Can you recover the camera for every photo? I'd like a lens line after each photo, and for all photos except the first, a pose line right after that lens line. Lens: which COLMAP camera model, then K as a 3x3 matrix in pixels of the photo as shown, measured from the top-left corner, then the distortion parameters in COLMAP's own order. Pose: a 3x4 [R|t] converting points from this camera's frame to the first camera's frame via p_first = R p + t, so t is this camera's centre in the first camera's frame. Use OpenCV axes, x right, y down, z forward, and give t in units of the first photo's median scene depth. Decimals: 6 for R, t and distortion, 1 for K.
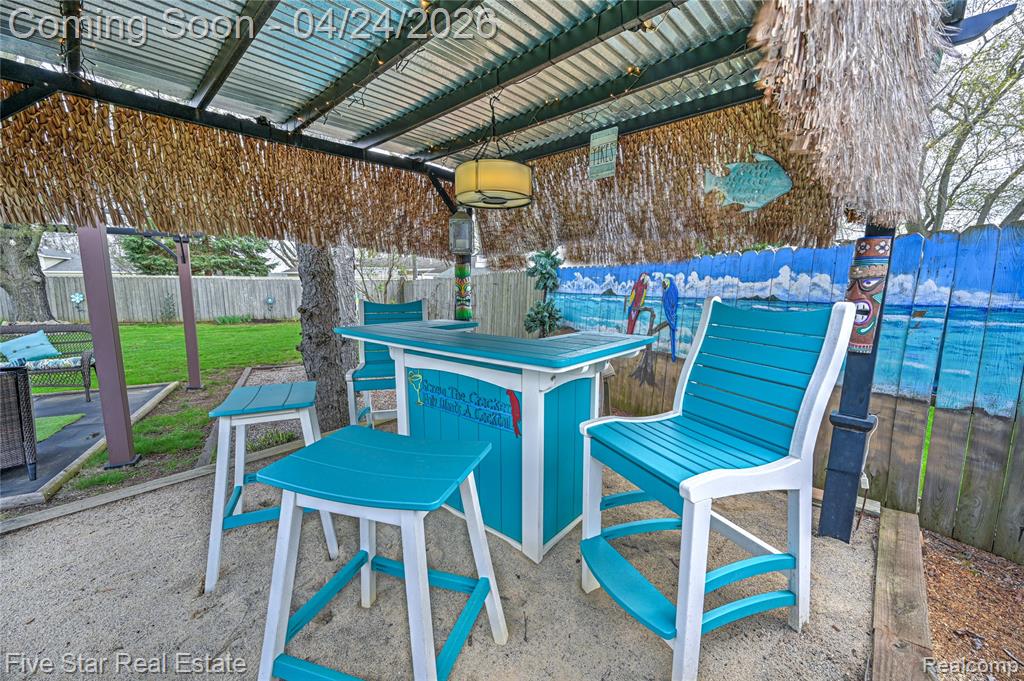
lens RADIAL K [[401.5, 0, 513.9], [0, 401.5, 343.8], [0, 0, 1]] dist [-0.001617, 0.000347]
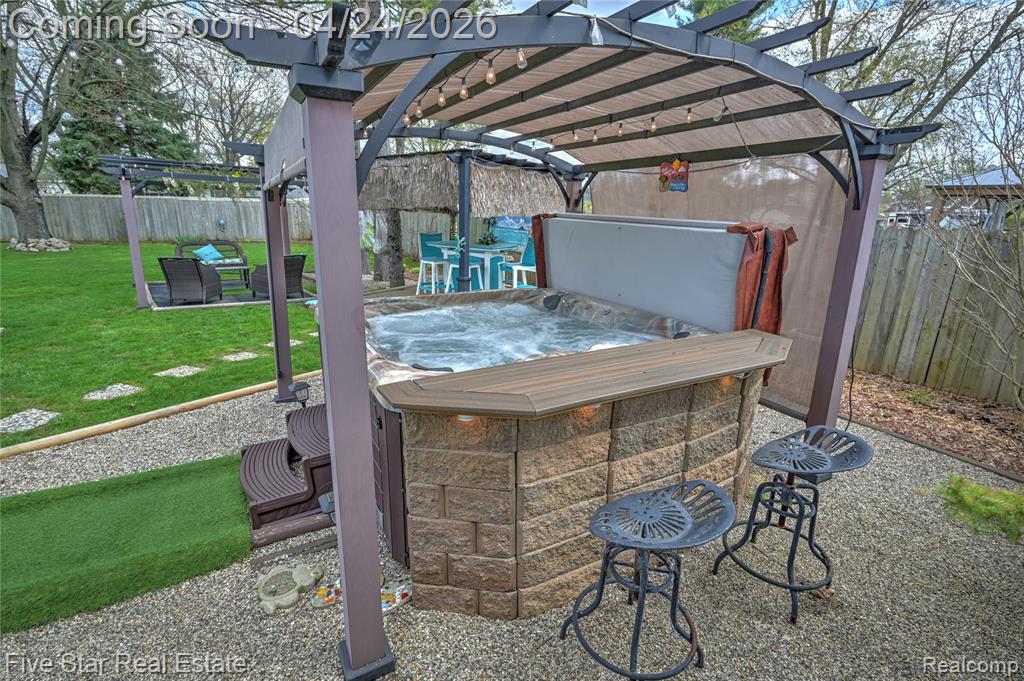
lens RADIAL K [[494.2, 0, 509.7], [0, 494.2, 341.6], [0, 0, 1]] dist [-0.003575, -0.000977]
pose [[0.992183, -0.009902, 0.124400, -0.107879], [-0.006420, 0.991477, 0.130125, 0.091560], [-0.124629, -0.129907, 0.983663, -1.224733]]
